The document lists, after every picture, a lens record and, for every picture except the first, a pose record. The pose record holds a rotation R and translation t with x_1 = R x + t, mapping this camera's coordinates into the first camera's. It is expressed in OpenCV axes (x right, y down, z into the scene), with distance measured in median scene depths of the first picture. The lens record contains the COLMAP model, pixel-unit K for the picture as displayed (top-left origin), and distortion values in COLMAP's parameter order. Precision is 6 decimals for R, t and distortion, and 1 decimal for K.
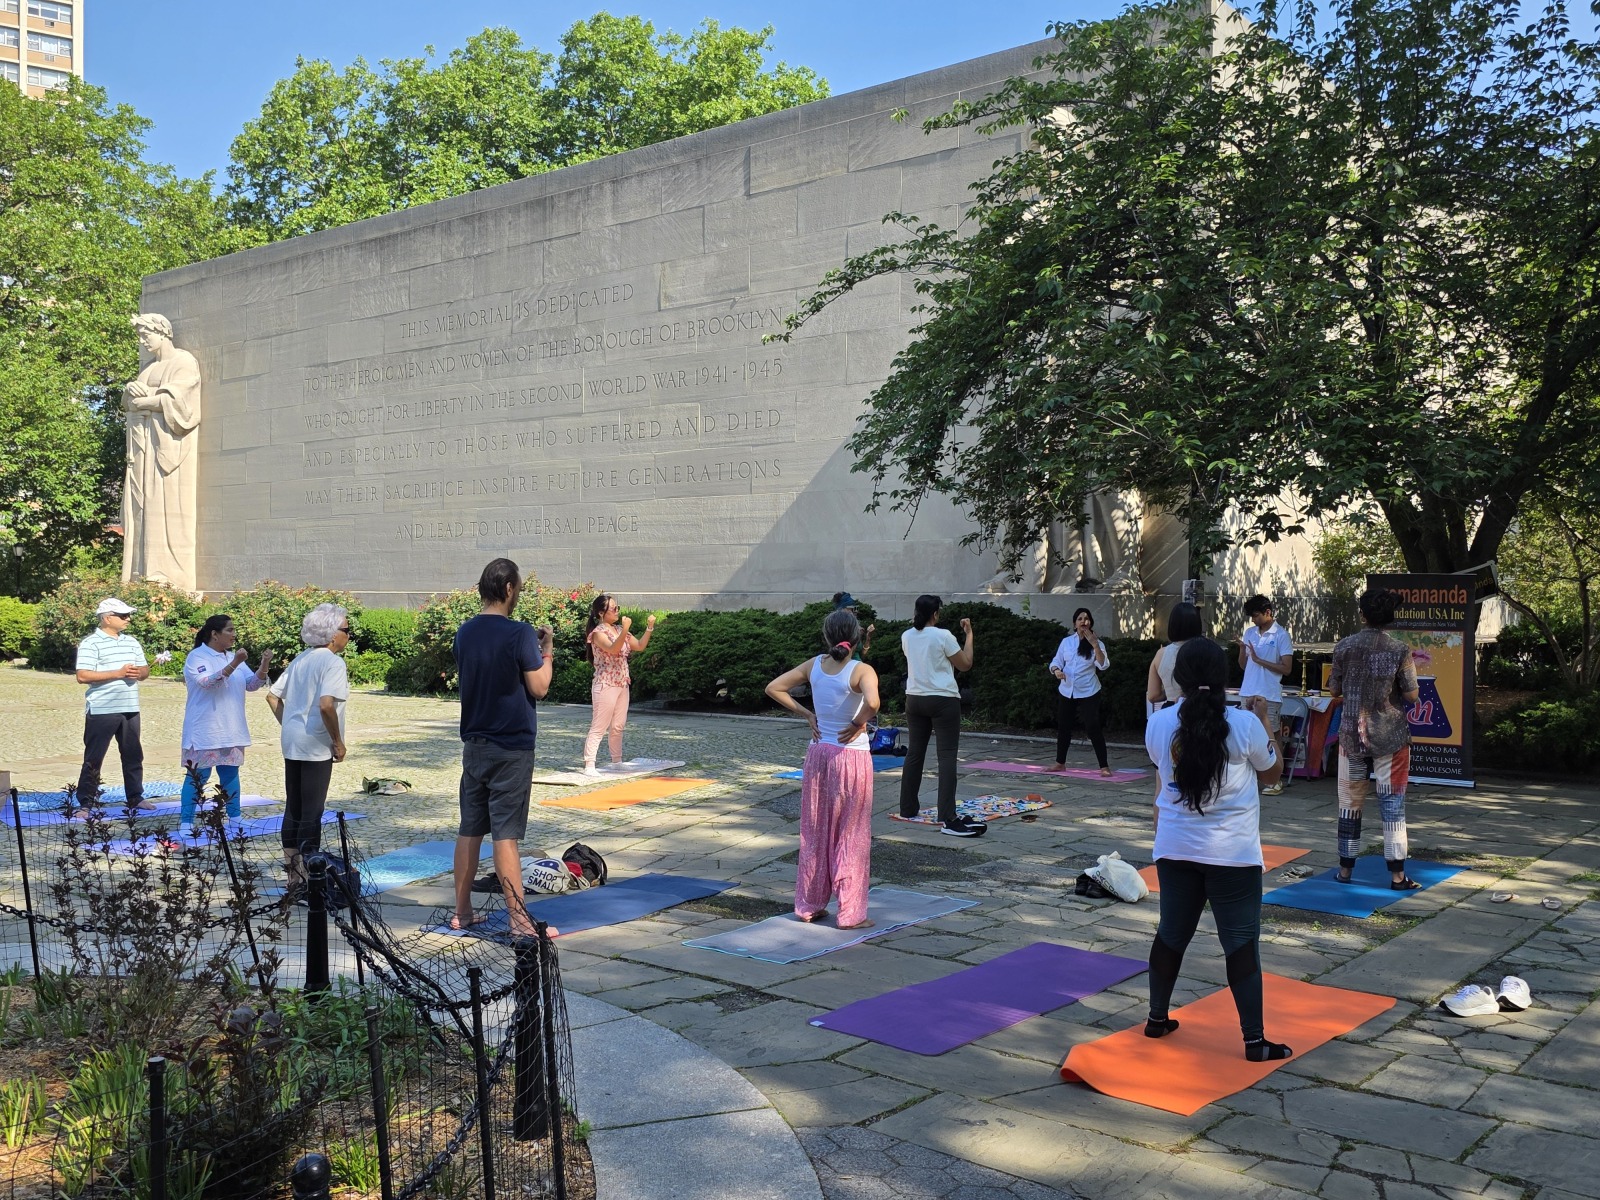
lens RADIAL K [[1538.7, 0, 800.0], [0, 1538.7, 600.0], [0, 0, 1]] dist [0.110527, -0.198293]
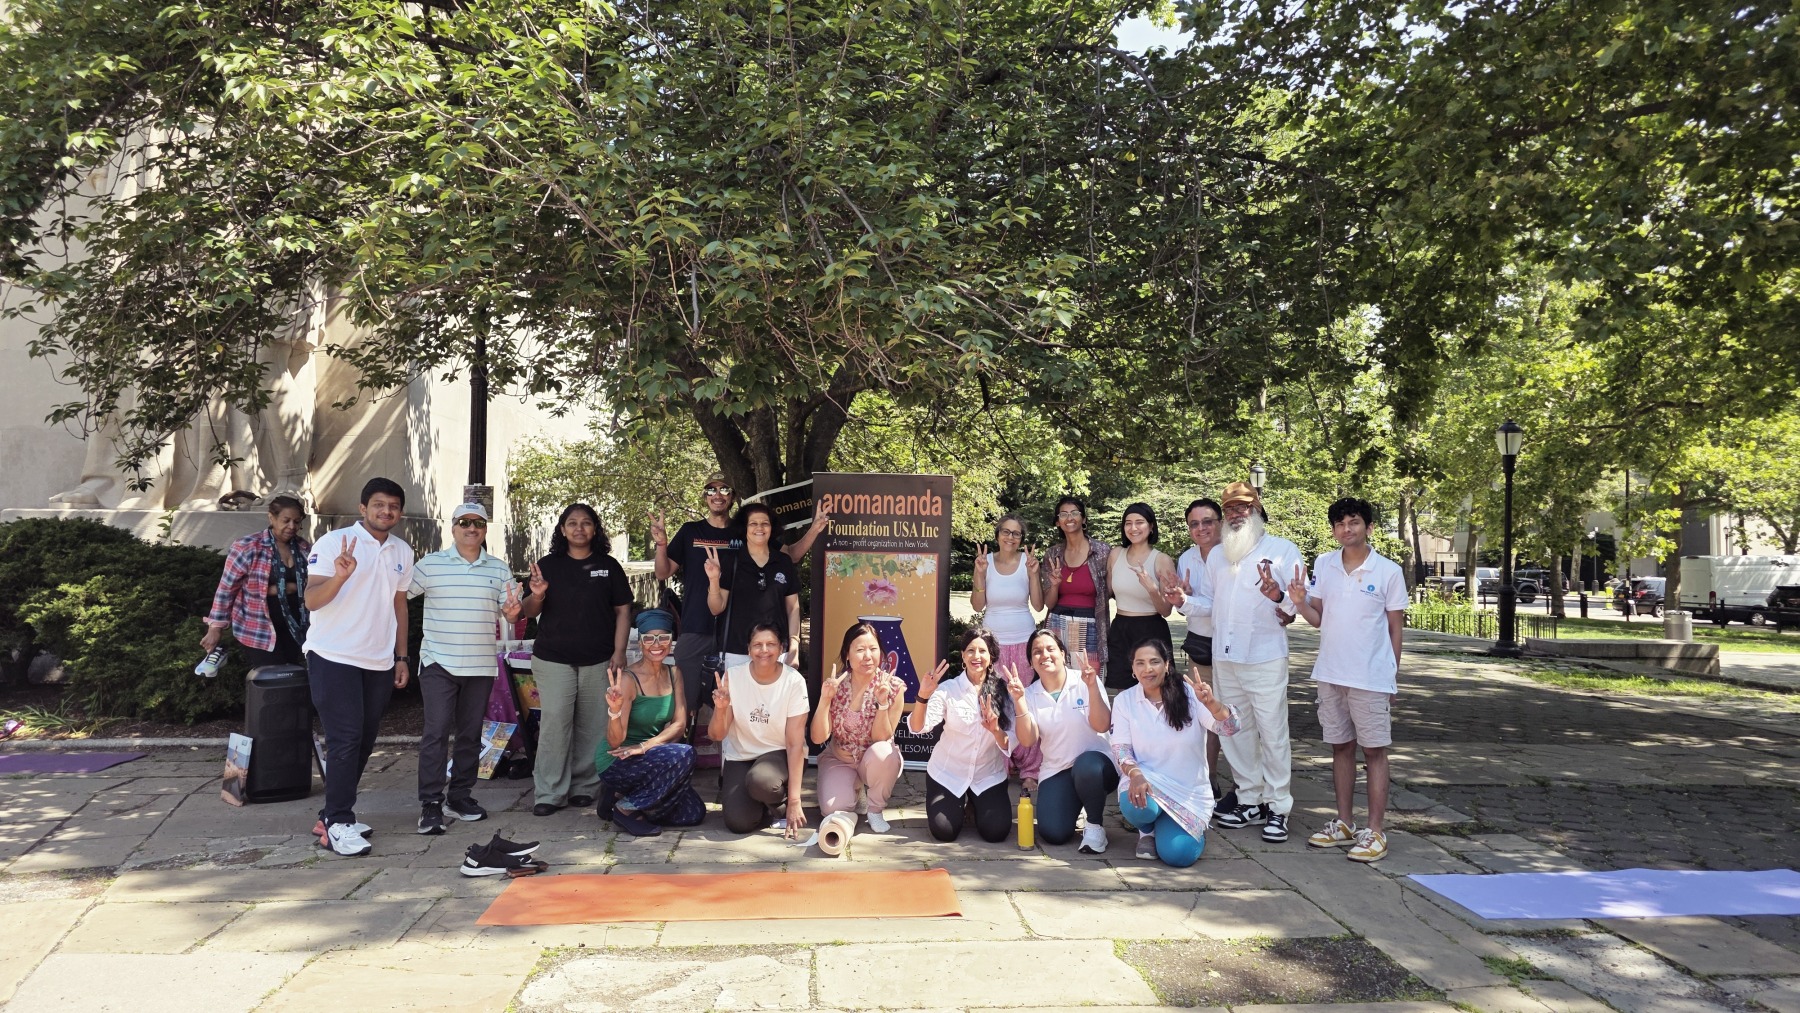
lens RADIAL K [[1229.3, 0, 900.0], [0, 1229.3, 506.5], [0, 0, 1]] dist [0.036758, -0.000209]
pose [[0.724711, 0.024419, 0.688620, 0.010295], [-0.004924, 0.999530, -0.030262, 0.010970], [-0.689035, 0.018541, 0.724491, 0.418938]]
